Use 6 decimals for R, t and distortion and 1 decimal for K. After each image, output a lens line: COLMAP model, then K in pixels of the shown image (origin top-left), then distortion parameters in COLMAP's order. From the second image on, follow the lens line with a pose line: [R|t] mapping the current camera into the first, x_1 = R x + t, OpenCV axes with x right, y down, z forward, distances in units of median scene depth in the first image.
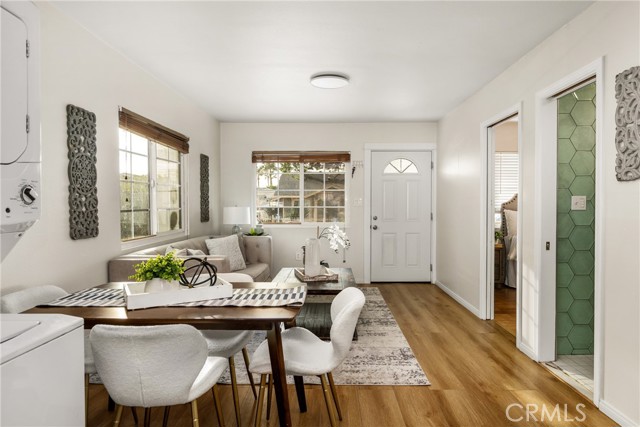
lens RADIAL K [[370.0, 0, 320.1], [0, 370.0, 191.7], [0, 0, 1]] dist [-0.010035, 0.000789]
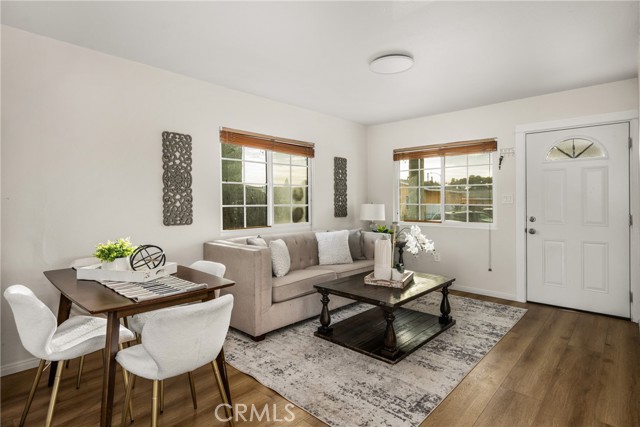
lens RADIAL K [[326.7, 0, 323.9], [0, 326.7, 183.4], [0, 0, 1]] dist [0.001871, 0.000285]
pose [[0.755786, -0.039582, -0.653622, 0.437543], [0.022120, 0.999145, -0.034929, 0.017213], [0.654445, 0.011940, 0.756015, 0.312531]]
